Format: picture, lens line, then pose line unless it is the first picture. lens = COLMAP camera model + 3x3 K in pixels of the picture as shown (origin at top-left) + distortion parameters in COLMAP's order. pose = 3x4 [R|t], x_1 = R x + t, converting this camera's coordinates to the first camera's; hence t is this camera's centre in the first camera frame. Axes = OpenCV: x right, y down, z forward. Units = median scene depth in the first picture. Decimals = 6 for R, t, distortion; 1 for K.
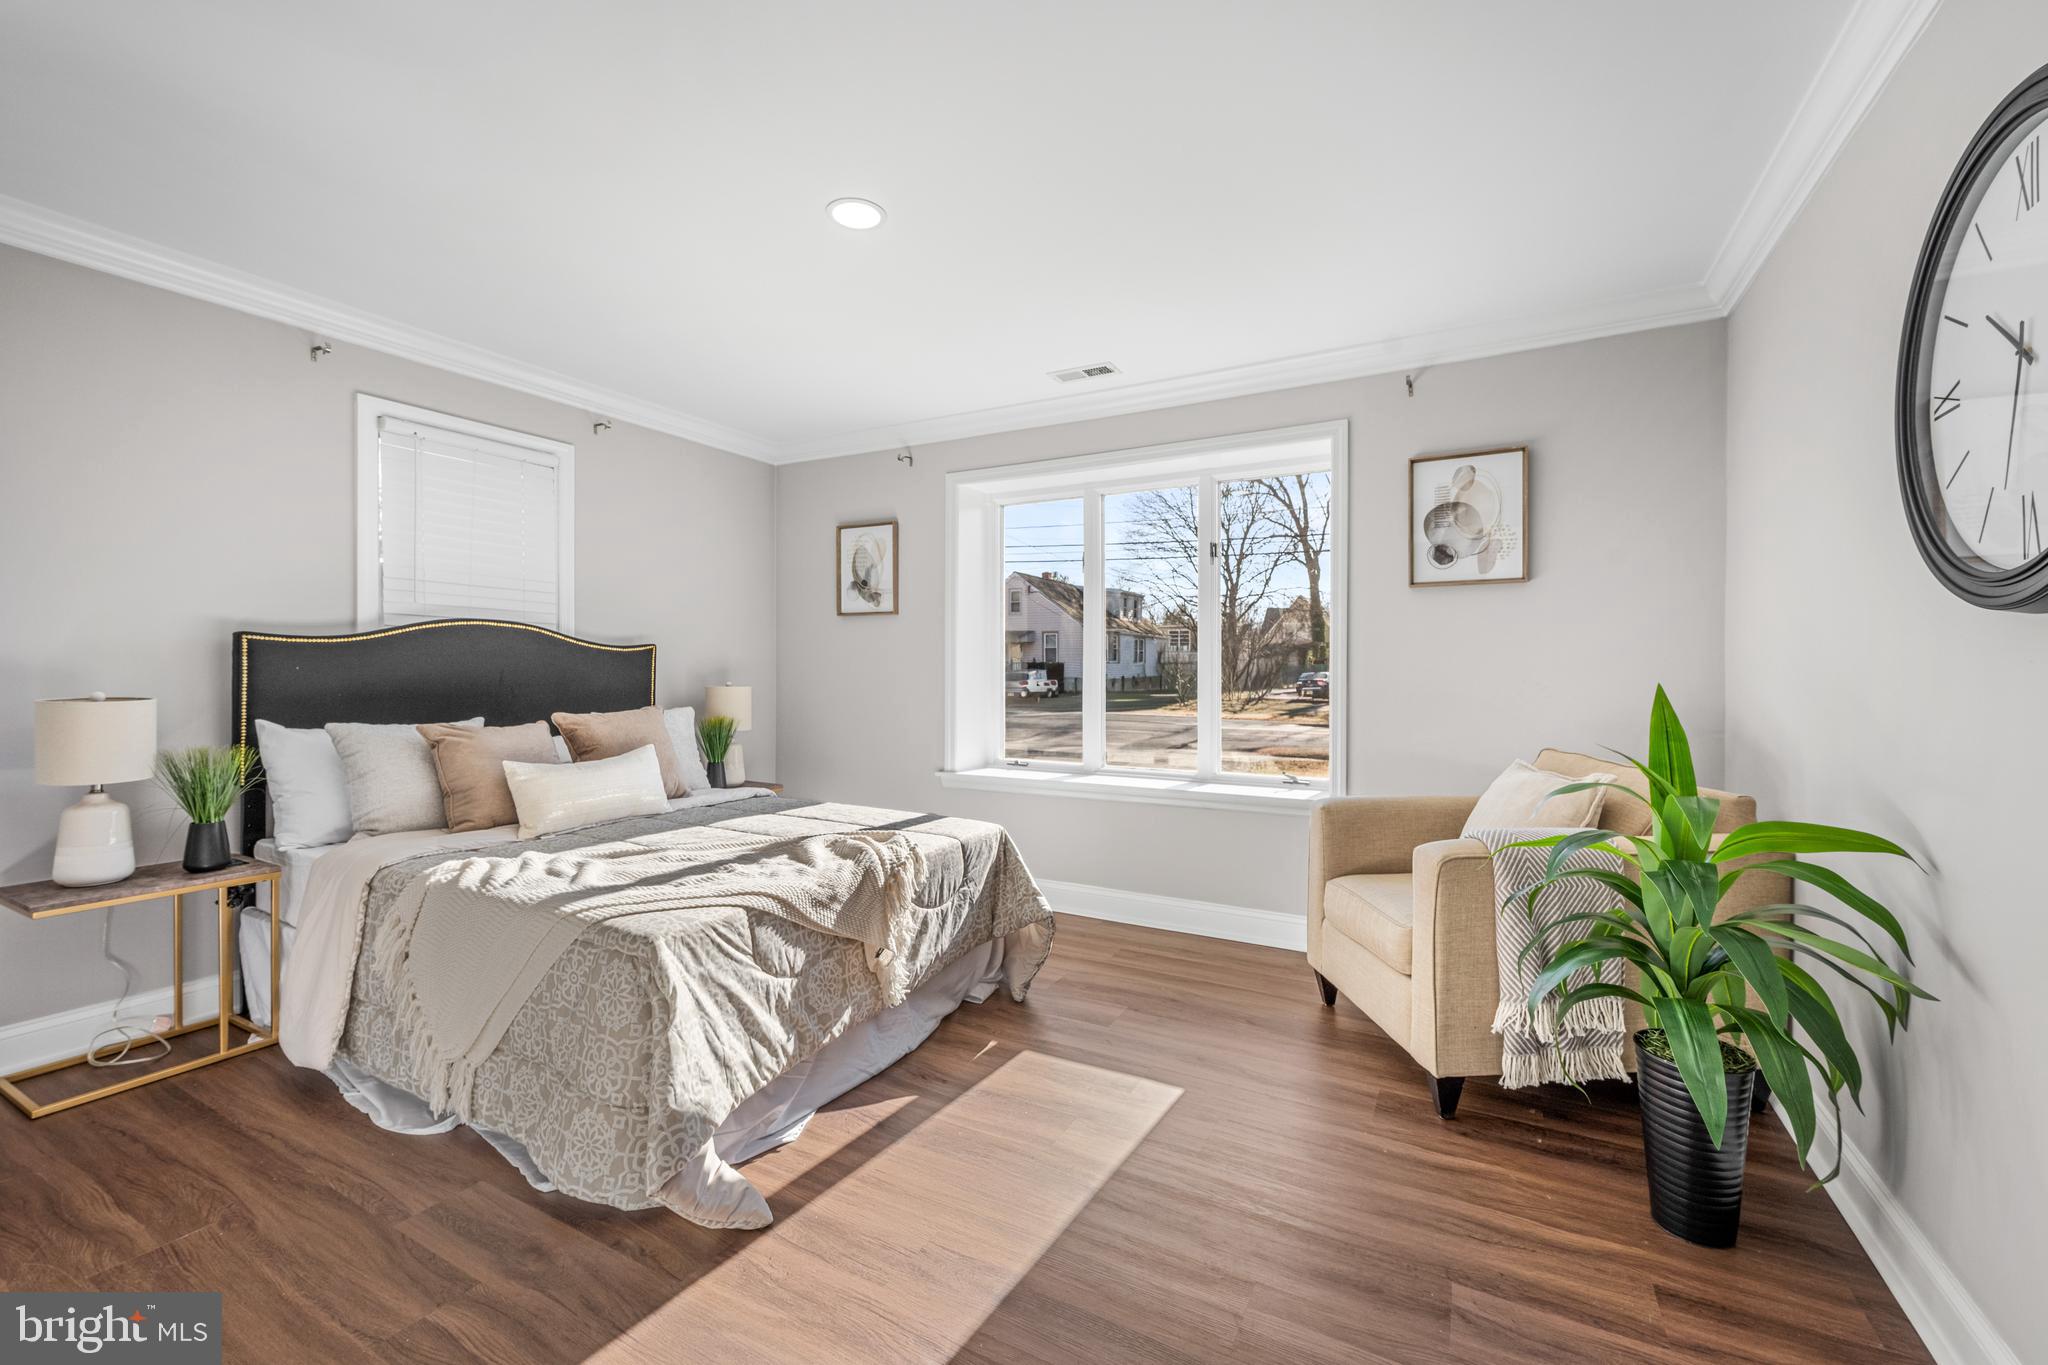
lens RADIAL K [[808.2, 0, 1022.8], [0, 808.2, 681.4], [0, 0, 1]] dist [-0.001024, 0.000071]
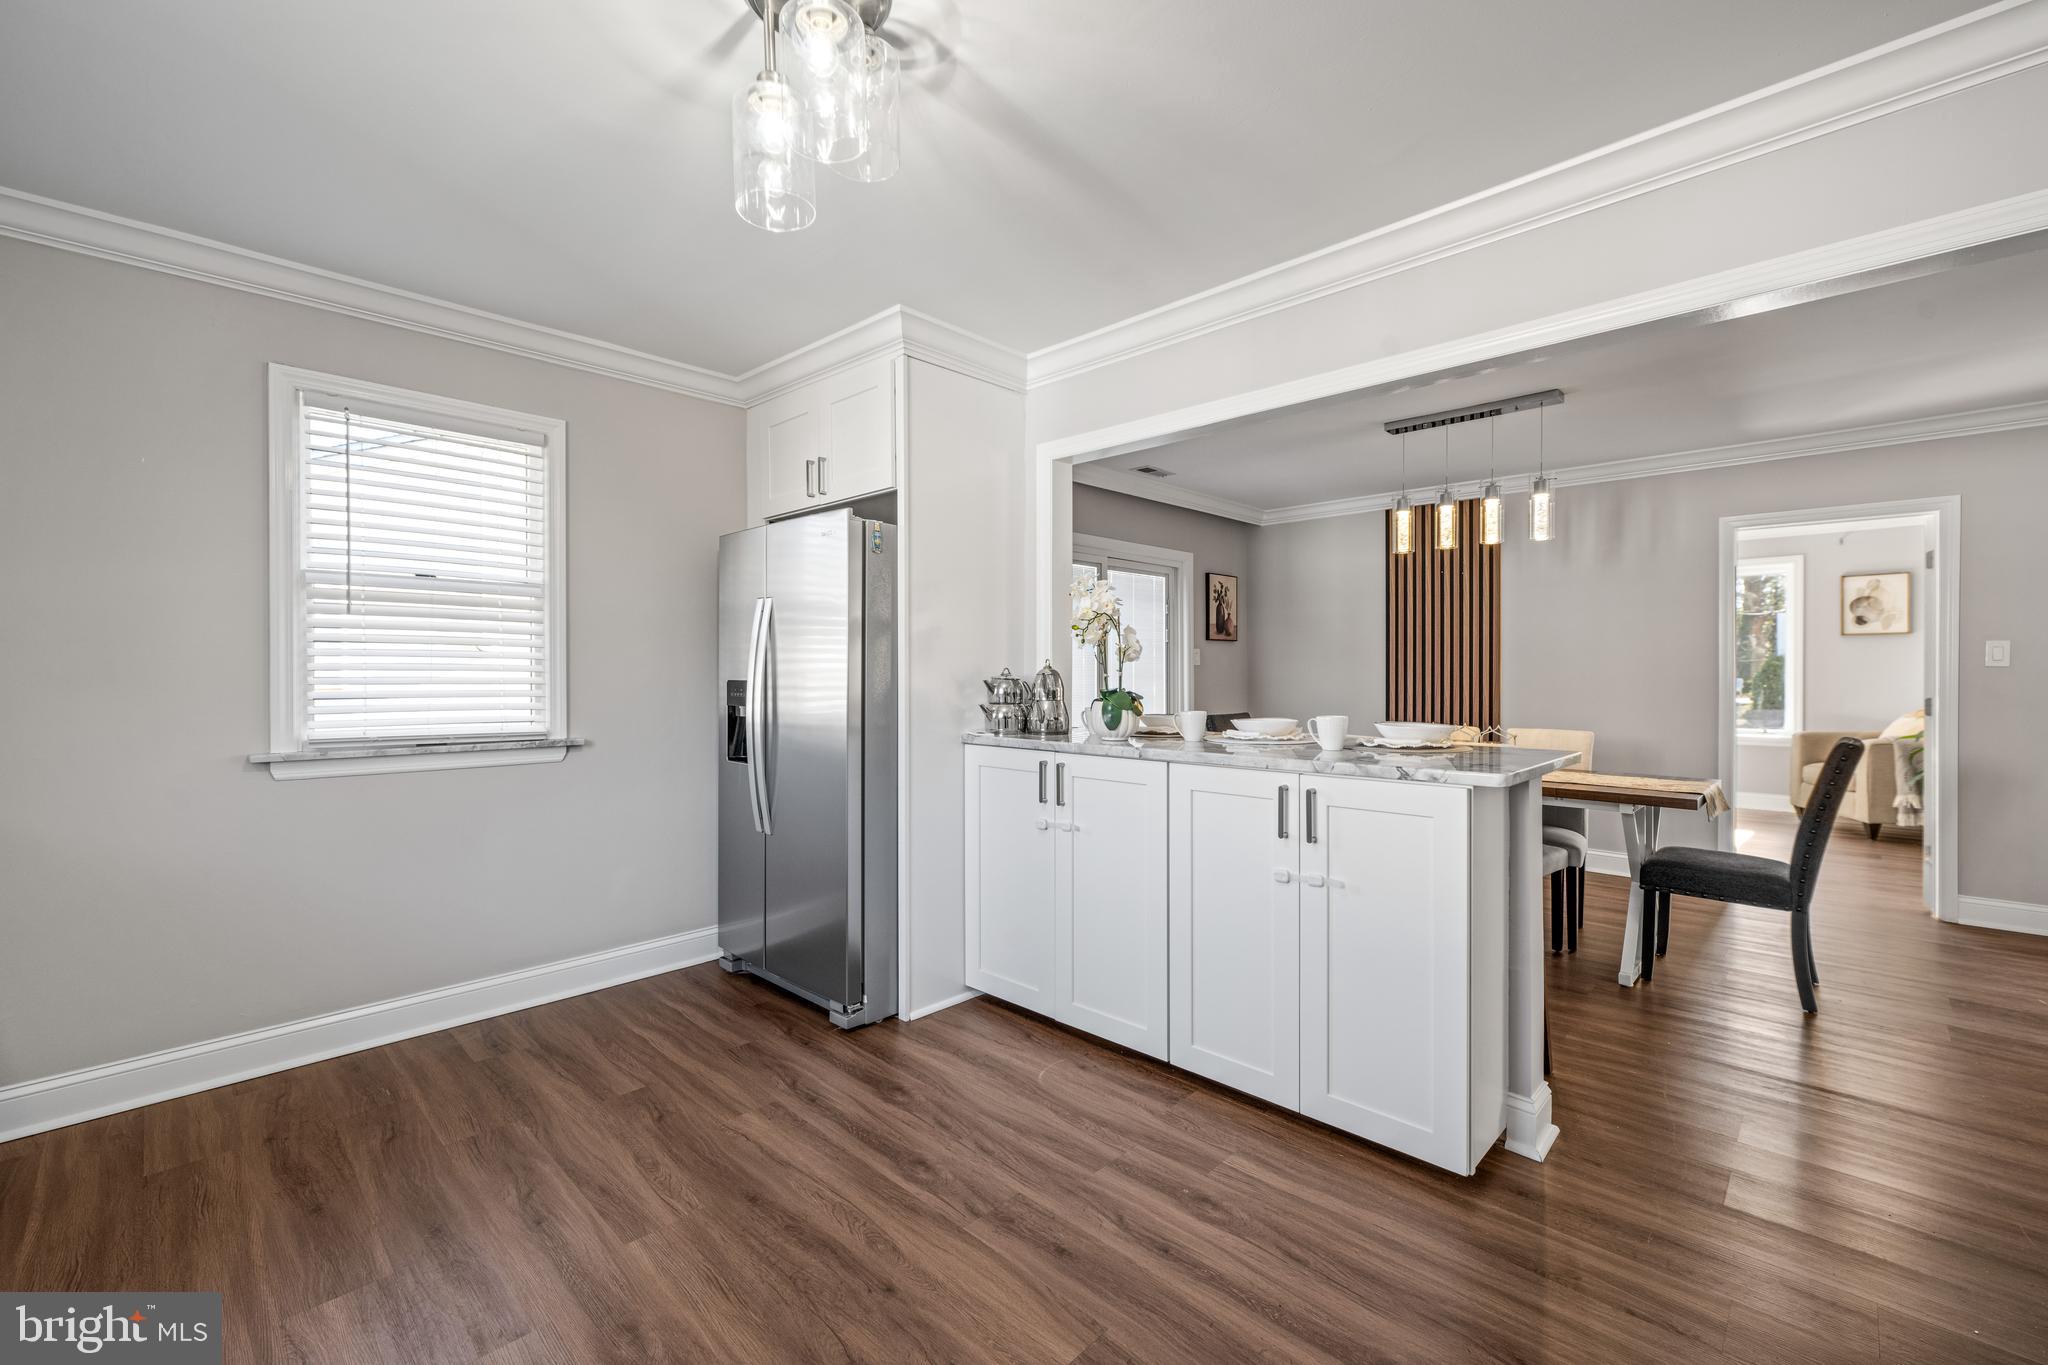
lens RADIAL K [[871.8, 0, 1031.1], [0, 871.8, 673.7], [0, 0, 1]] dist [0.008865, 0.000643]
pose [[0.969793, -0.003199, -0.243908, -1.447801], [-0.000402, 0.999892, -0.014713, 0.019494], [0.243928, 0.014366, 0.969687, -2.480832]]
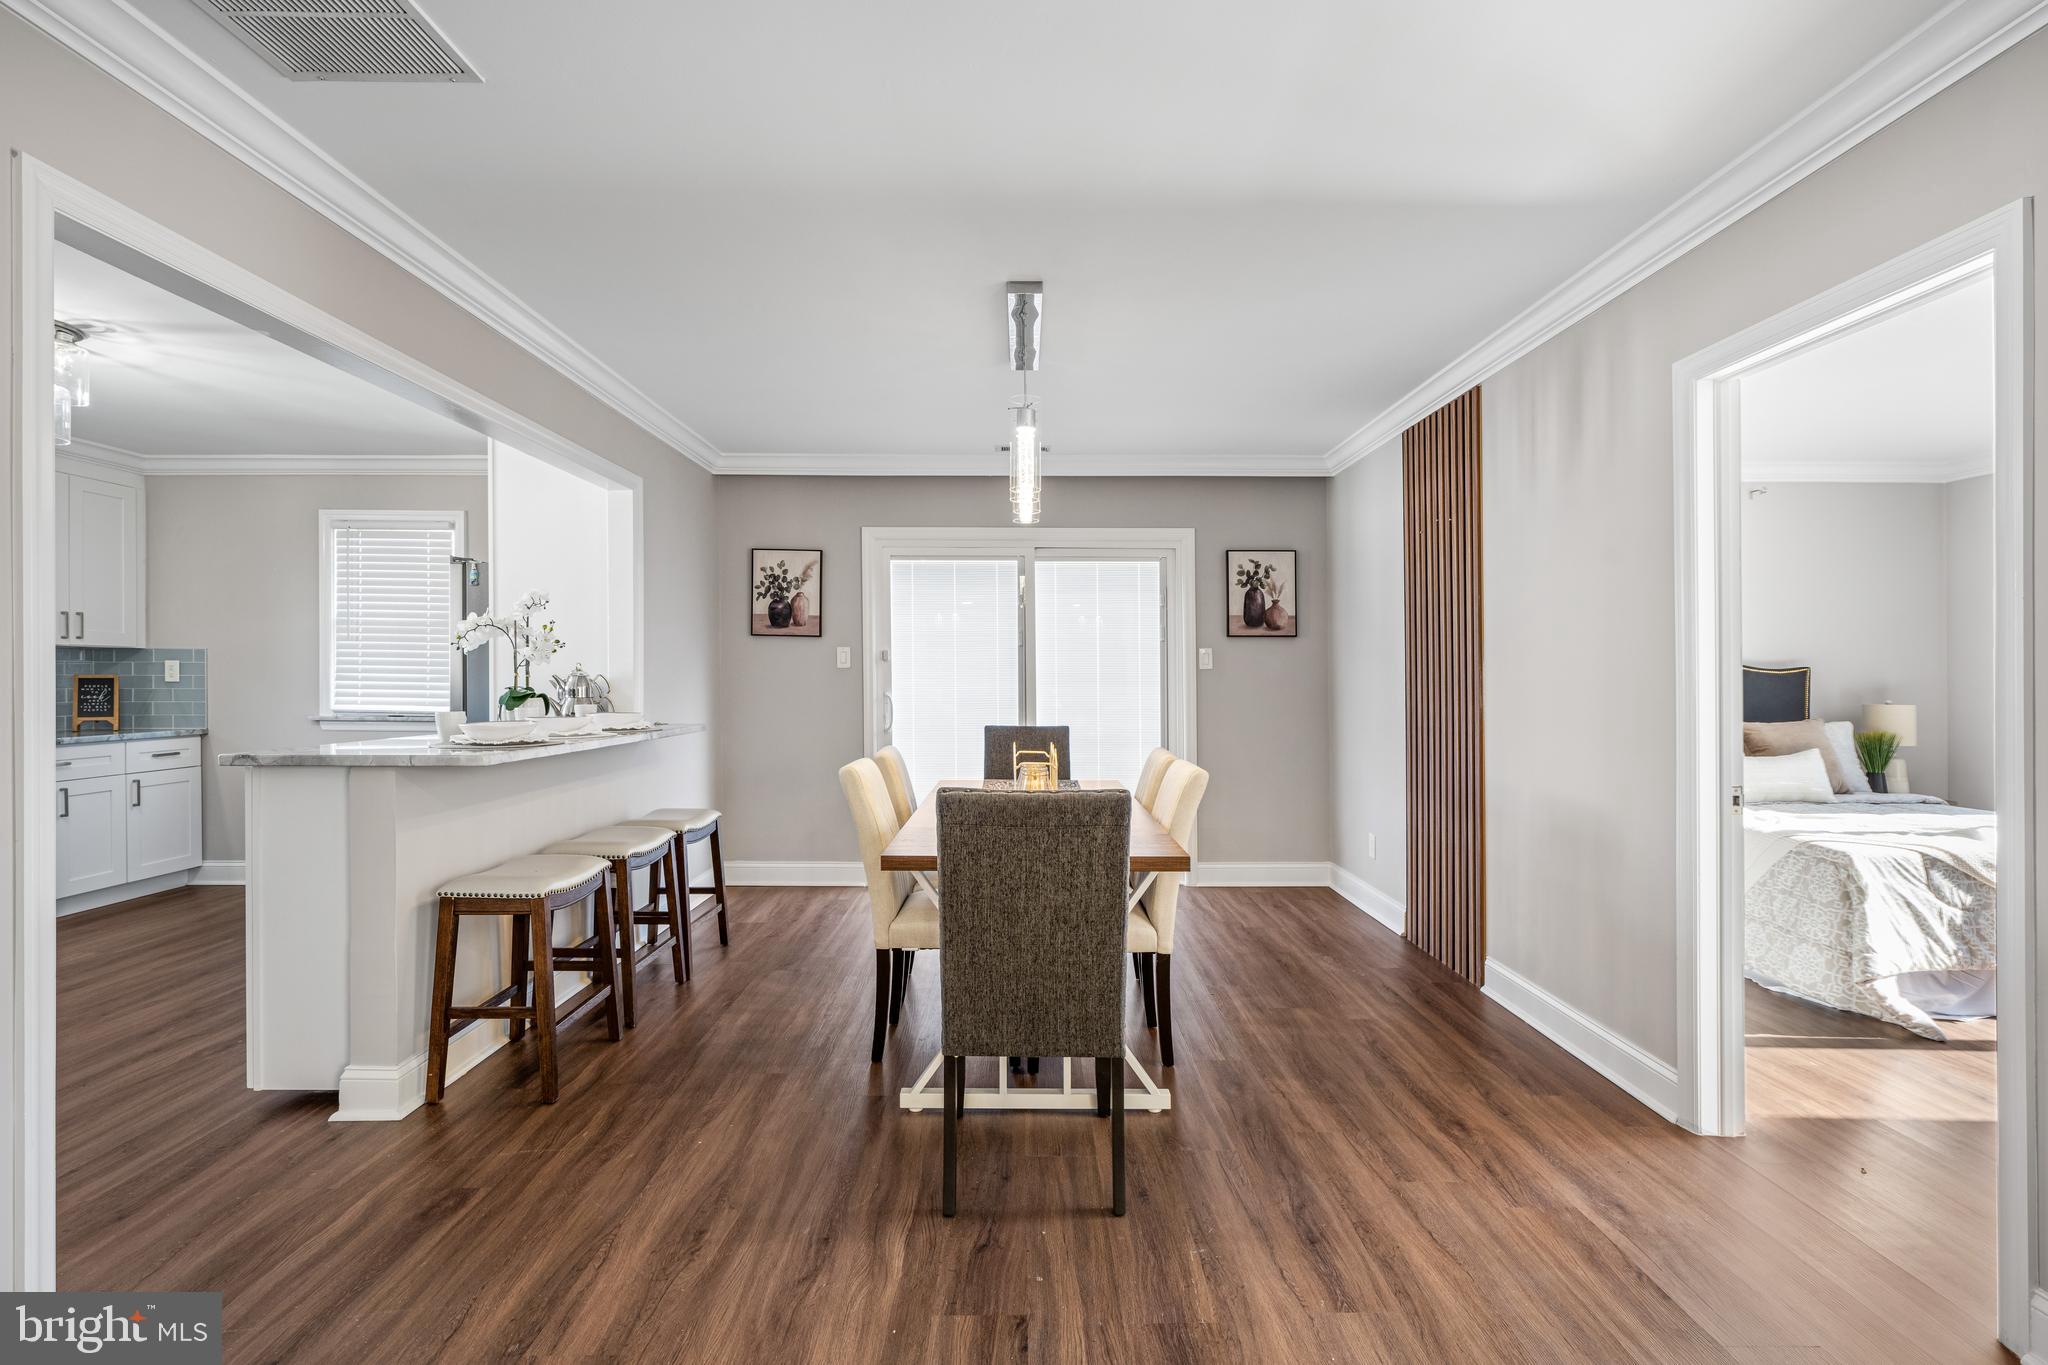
lens RADIAL K [[975.1, 0, 1034.5], [0, 975.1, 671.8], [0, 0, 1]] dist [-0.000848, -0.001128]
pose [[0.500091, -0.009834, -0.865917, 0.366364], [-0.017355, 0.999621, -0.021376, 0.019212], [0.865799, 0.025718, 0.499731, -1.219739]]
